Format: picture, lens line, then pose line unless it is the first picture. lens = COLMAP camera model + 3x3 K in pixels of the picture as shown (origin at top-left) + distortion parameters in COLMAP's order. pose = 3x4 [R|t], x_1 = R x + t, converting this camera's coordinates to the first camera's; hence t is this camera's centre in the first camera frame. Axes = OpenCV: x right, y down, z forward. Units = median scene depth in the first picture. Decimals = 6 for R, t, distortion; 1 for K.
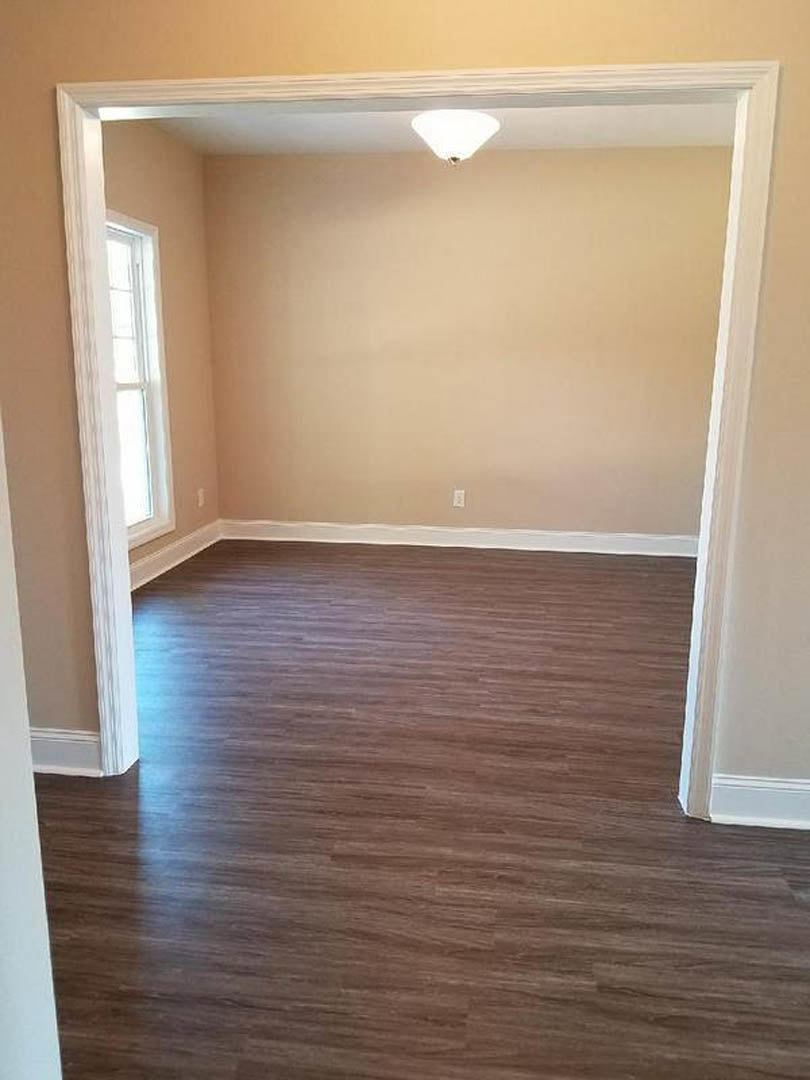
lens RADIAL K [[860.3, 0, 405.0], [0, 860.3, 540.0], [0, 0, 1]] dist [0.038989, -0.005247]
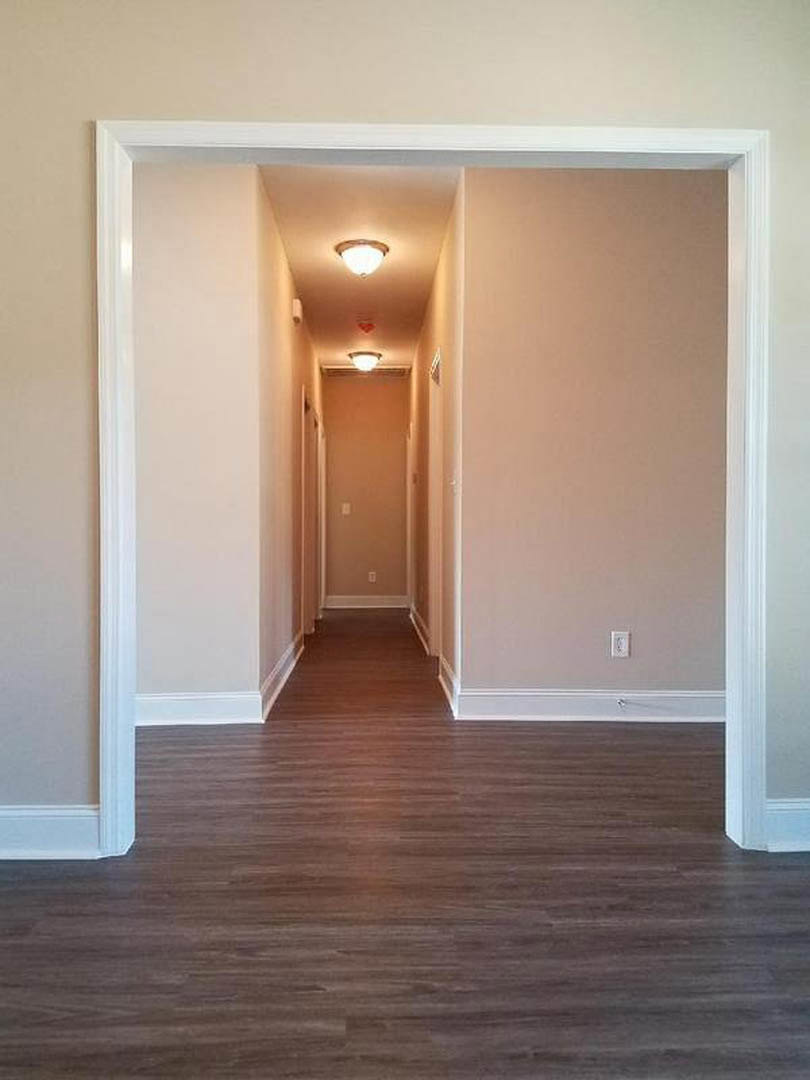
lens RADIAL K [[860.3, 0, 405.0], [0, 860.3, 540.0], [0, 0, 1]] dist [0.038989, -0.005247]
pose [[-0.986803, -0.000616, -0.161923, 0.139406], [-0.035130, 0.976989, 0.210377, -0.186169], [0.158067, 0.213289, -0.964117, 1.507913]]
